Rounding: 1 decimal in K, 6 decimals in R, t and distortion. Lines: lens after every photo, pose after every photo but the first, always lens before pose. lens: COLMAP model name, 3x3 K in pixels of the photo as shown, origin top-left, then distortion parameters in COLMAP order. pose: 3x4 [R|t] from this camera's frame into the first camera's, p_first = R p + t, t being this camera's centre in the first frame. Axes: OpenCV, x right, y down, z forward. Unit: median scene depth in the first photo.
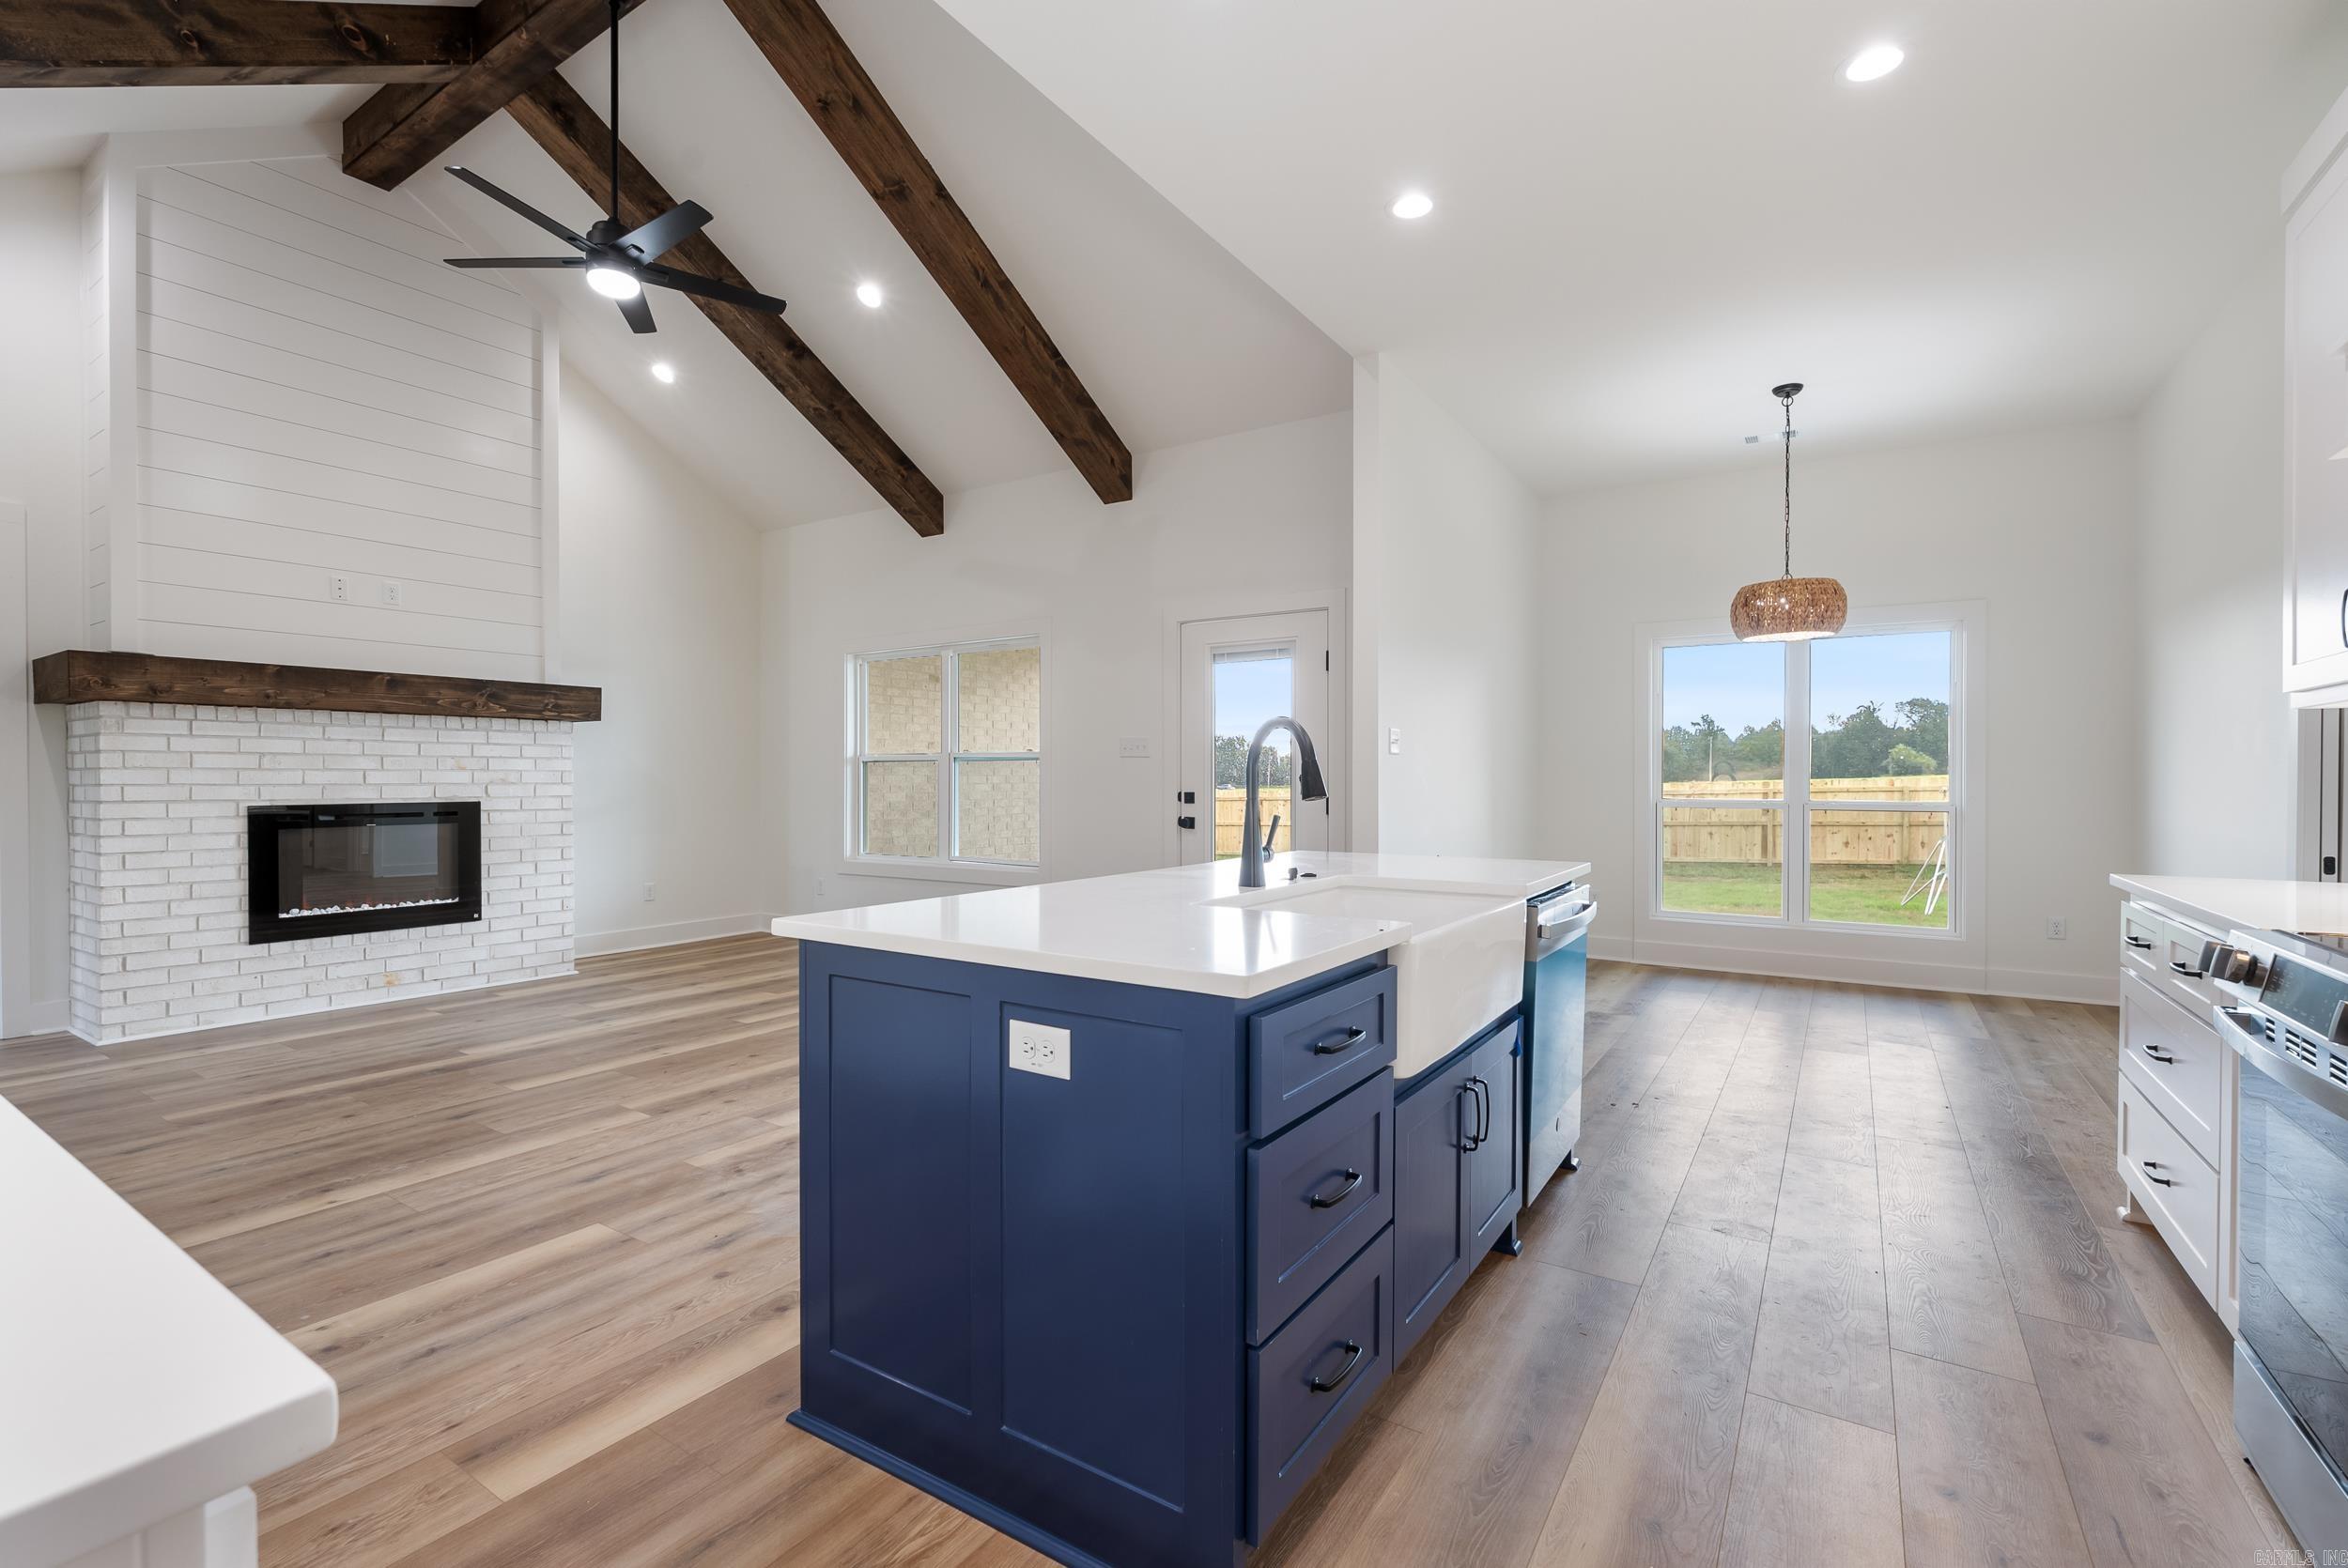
lens RADIAL K [[1026.8, 0, 1177.1], [0, 1026.8, 790.0], [0, 0, 1]] dist [-0.005315, 0.000459]
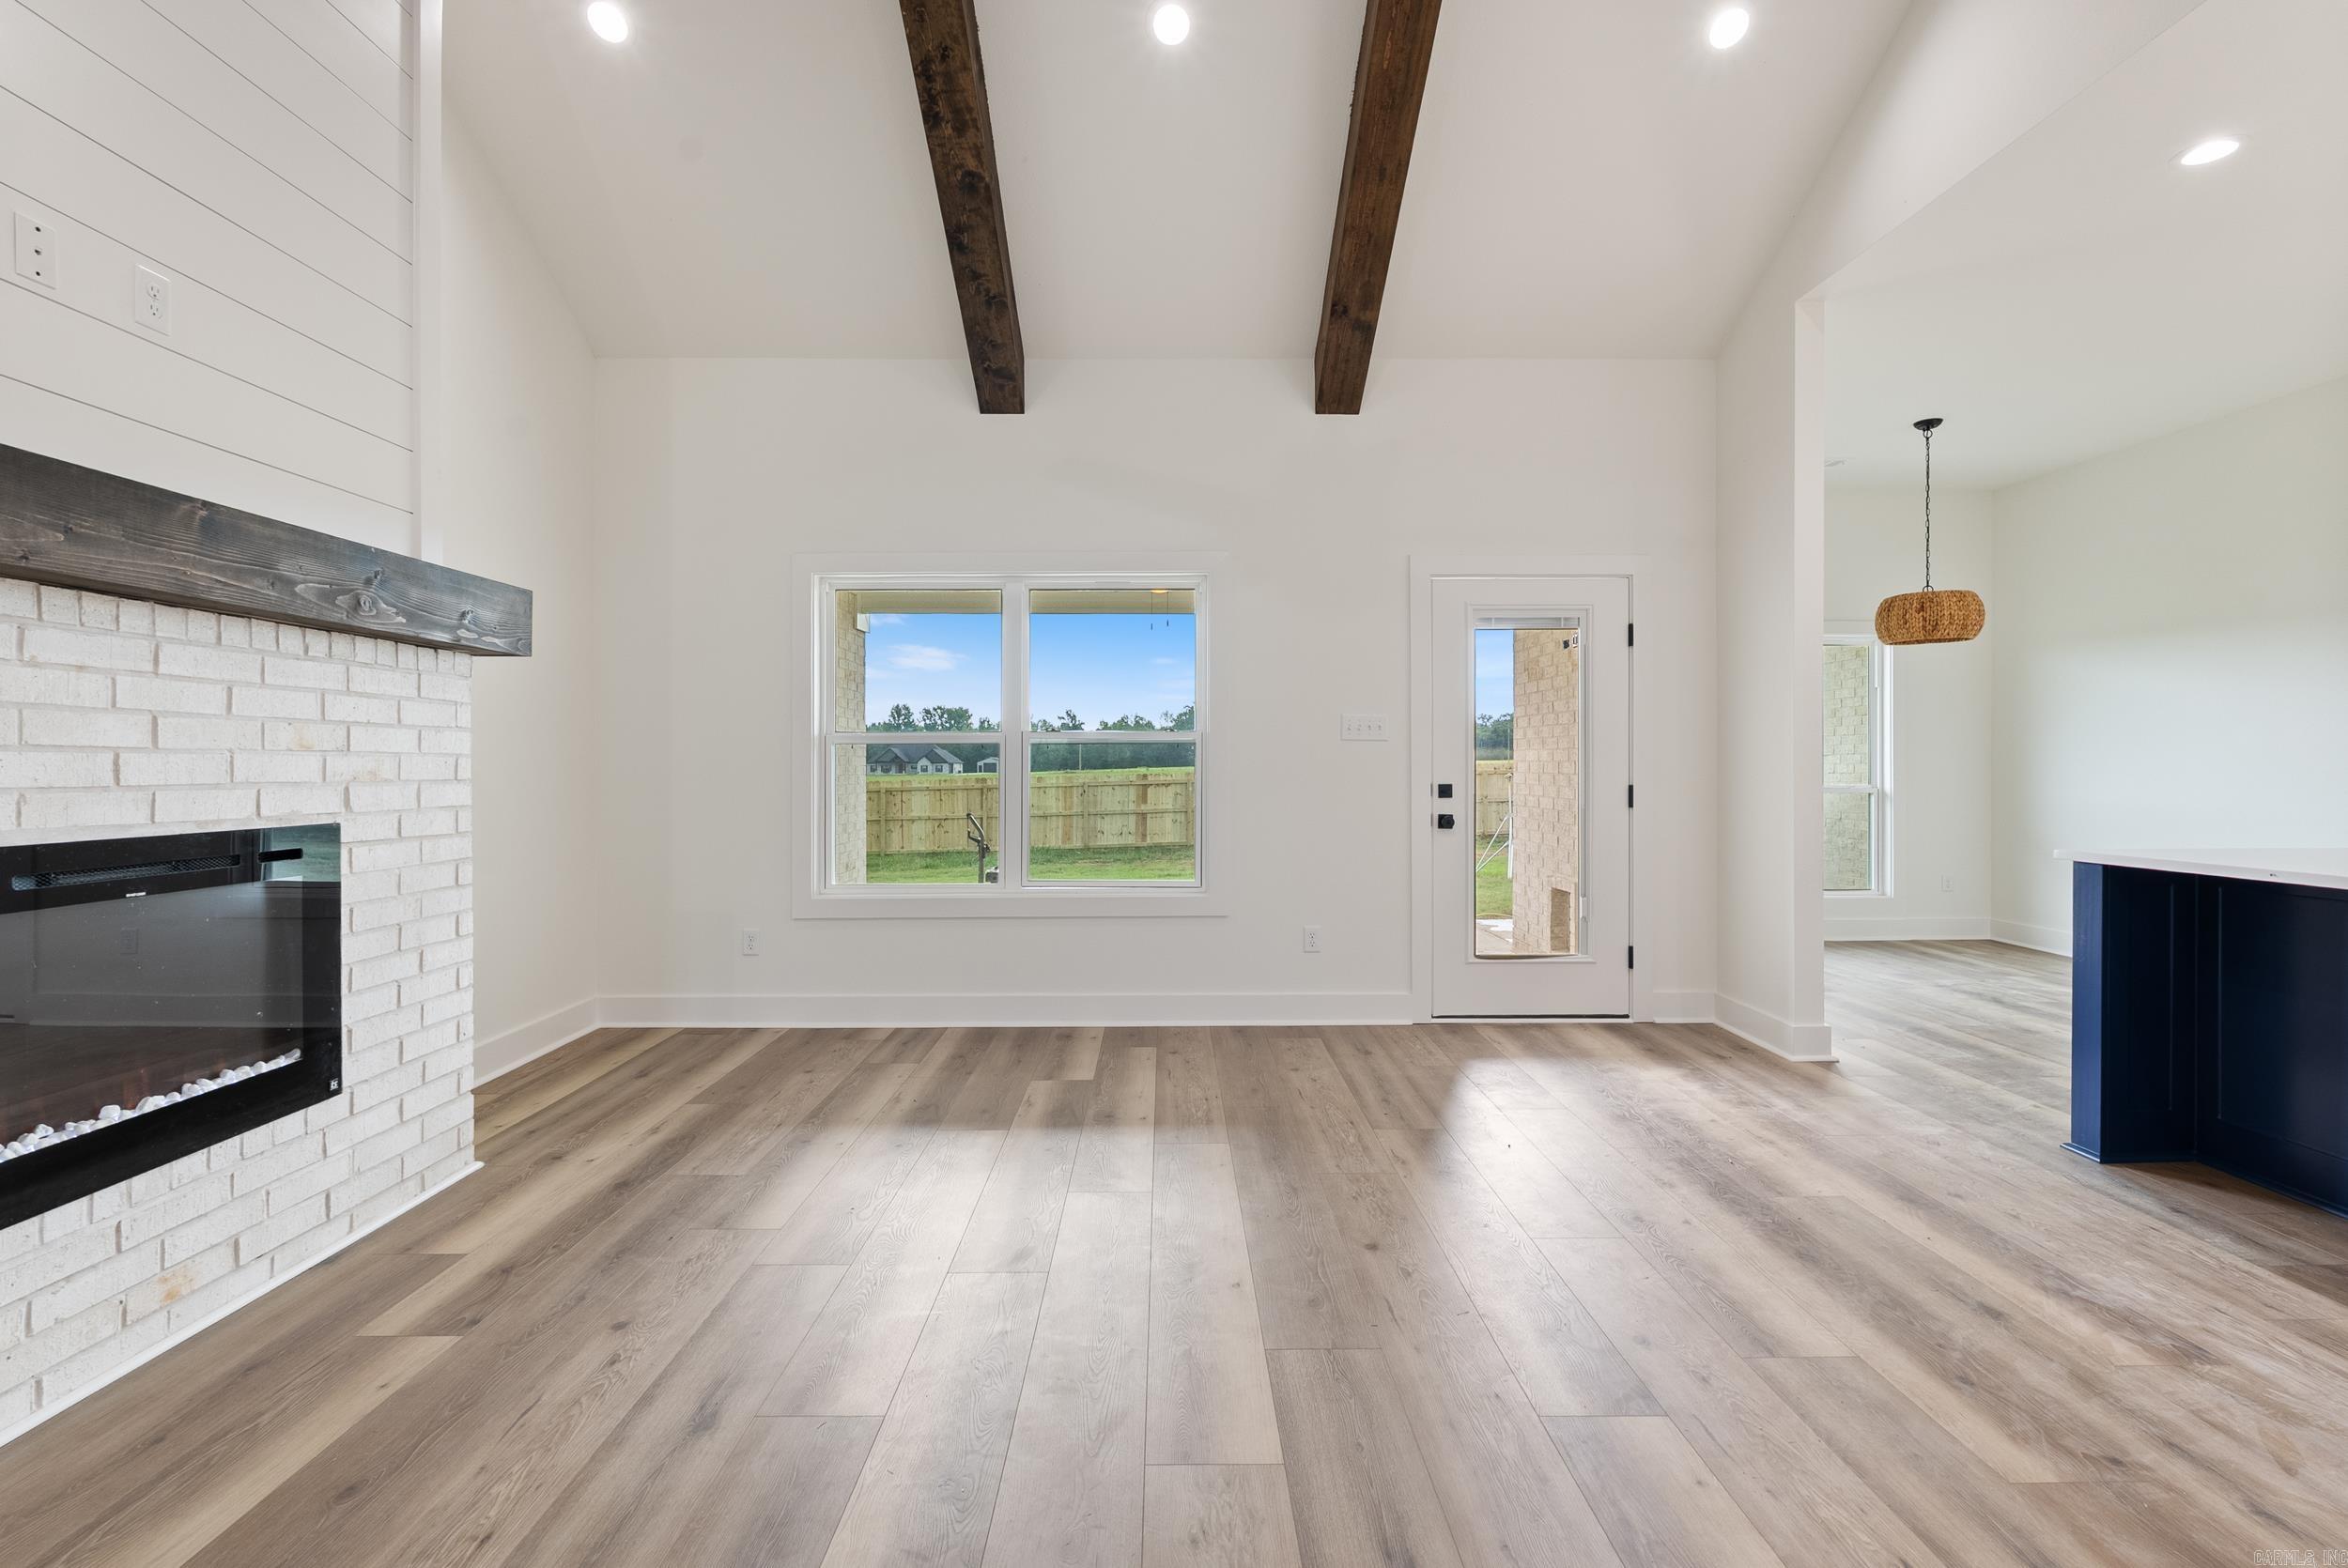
lens RADIAL K [[1039.1, 0, 1174.1], [0, 1039.1, 772.3], [0, 0, 1]] dist [-0.004201, 0.000625]
pose [[0.834062, -0.004634, 0.551651, -0.667076], [0.008499, 0.999954, -0.004449, -0.005963], [-0.551605, 0.008399, 0.834064, 0.458673]]
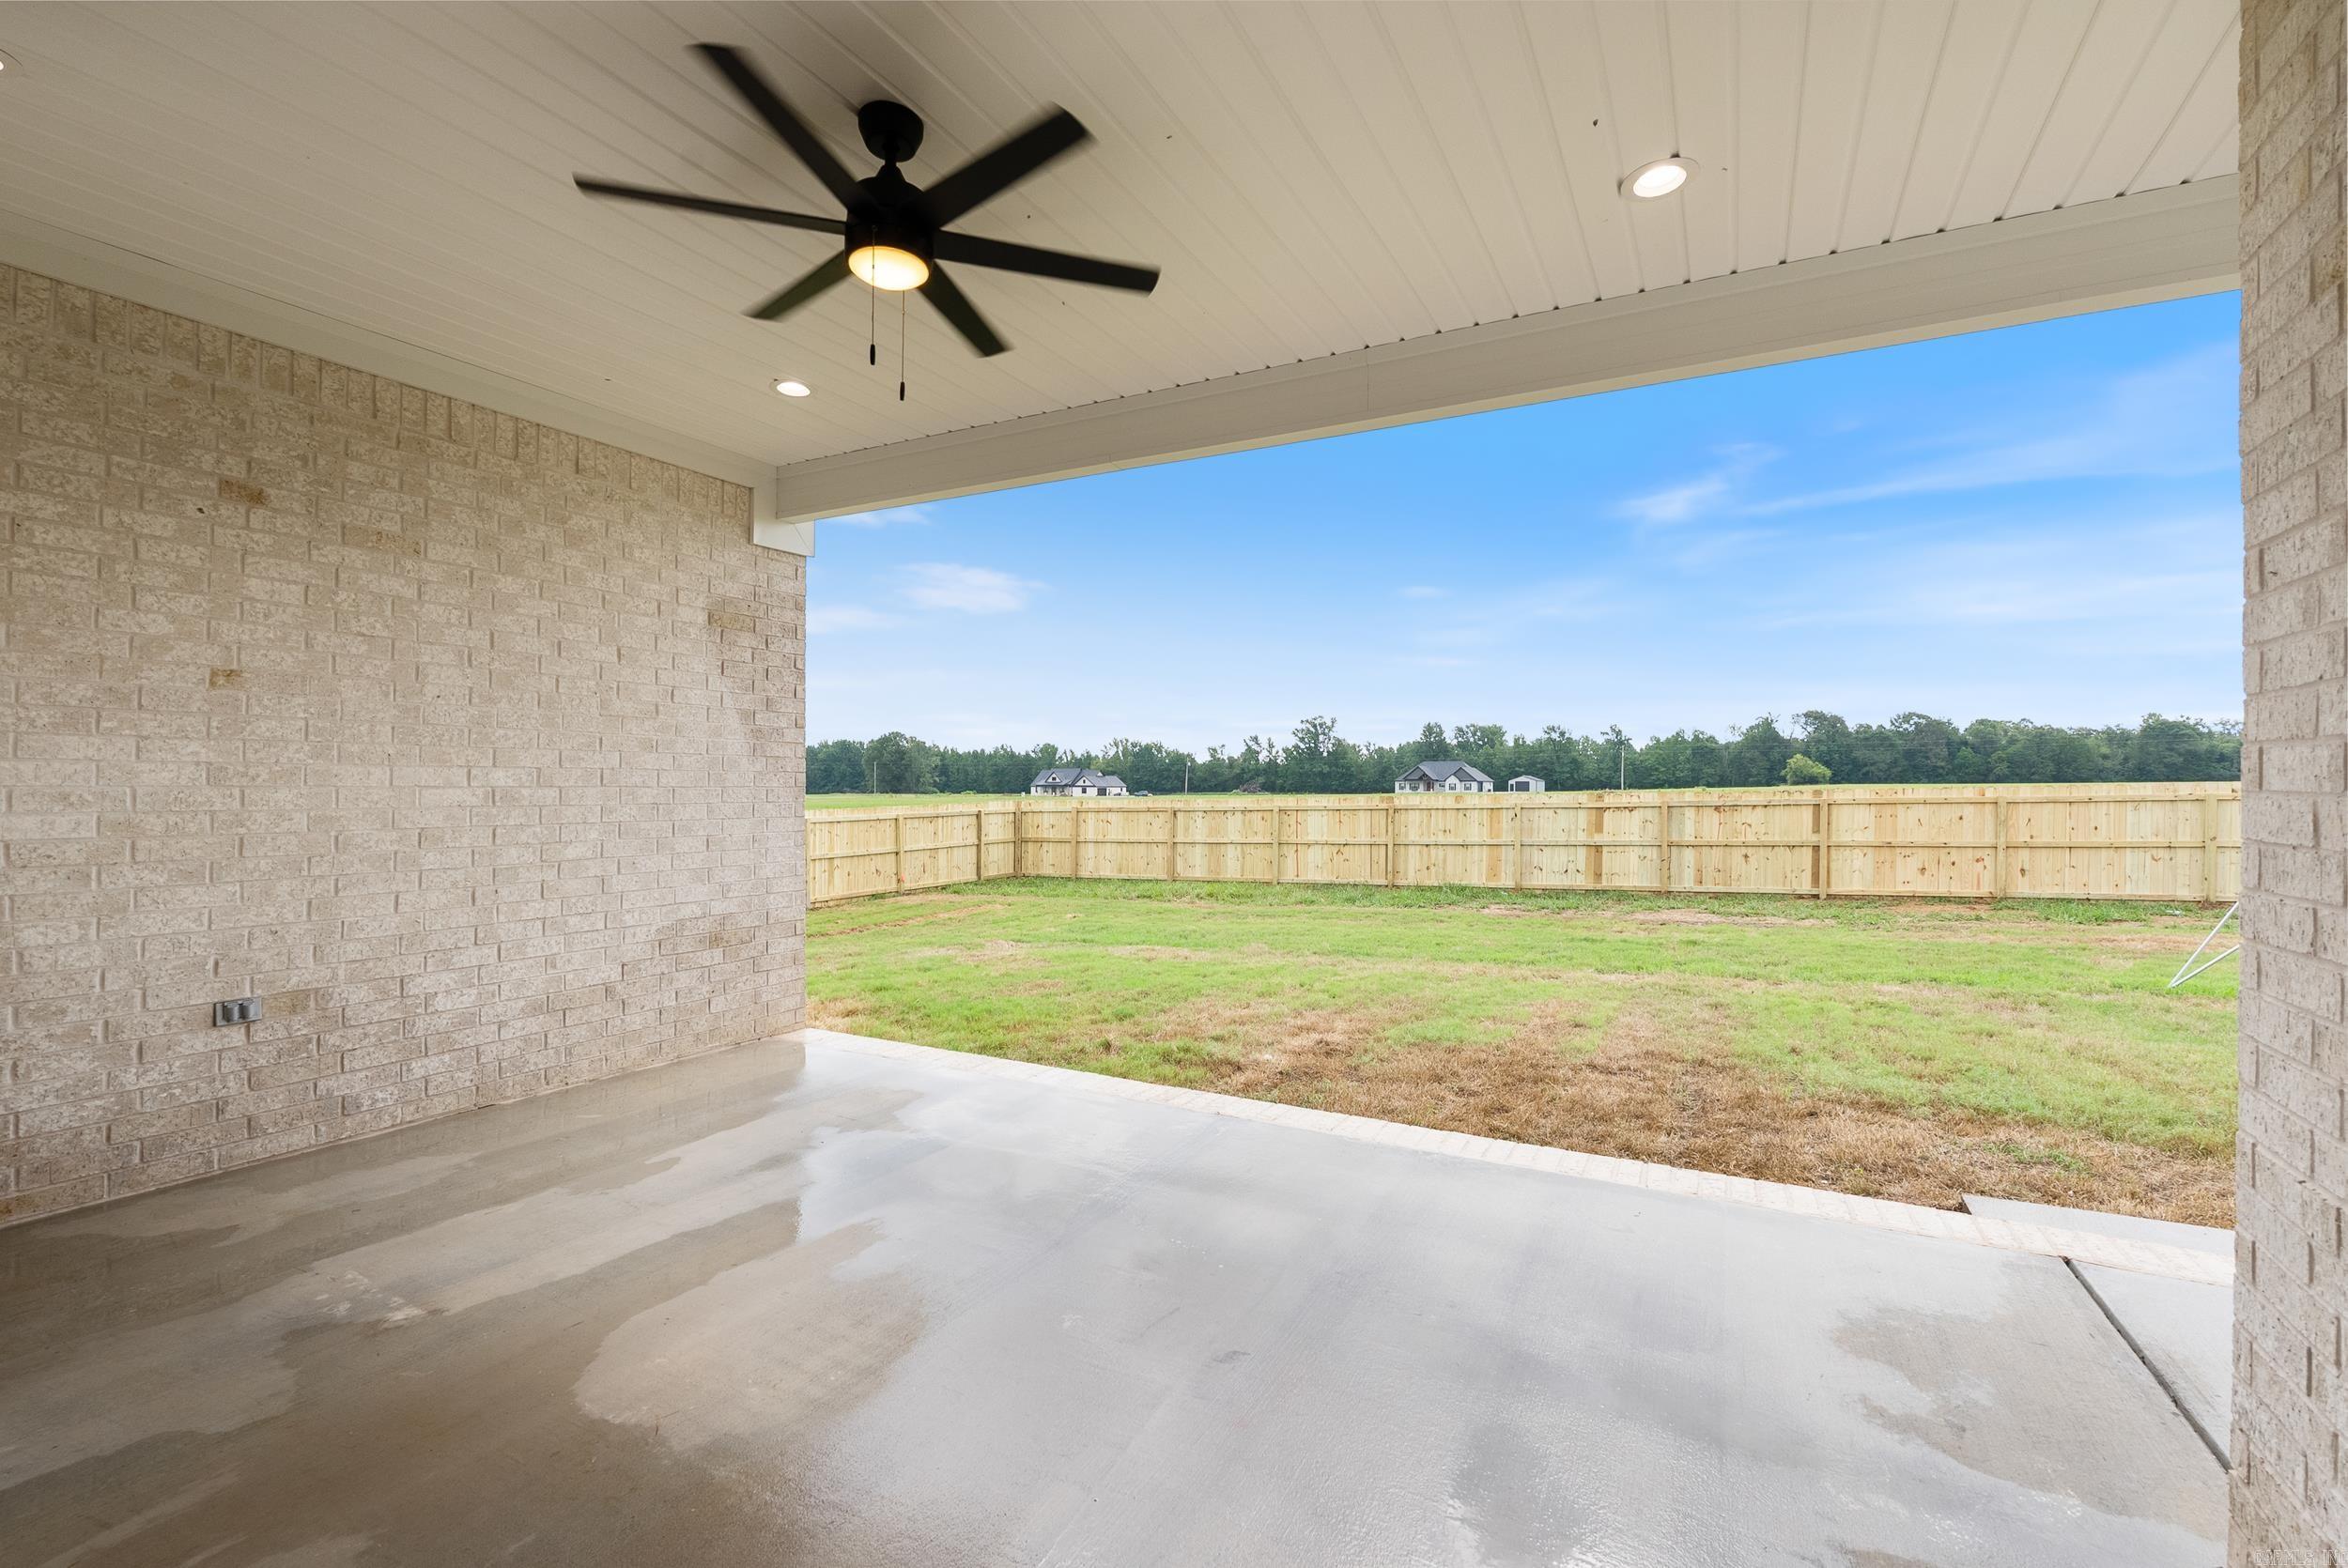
lens RADIAL K [[1022.6, 0, 1174.0], [0, 1022.6, 784.0], [0, 0, 1]] dist [-0.001243, 0.000034]
pose [[0.997280, 0.004716, 0.073556, 0.105270], [-0.003844, 0.999921, -0.012003, -0.006903], [-0.073607, 0.011687, 0.997219, 1.063086]]
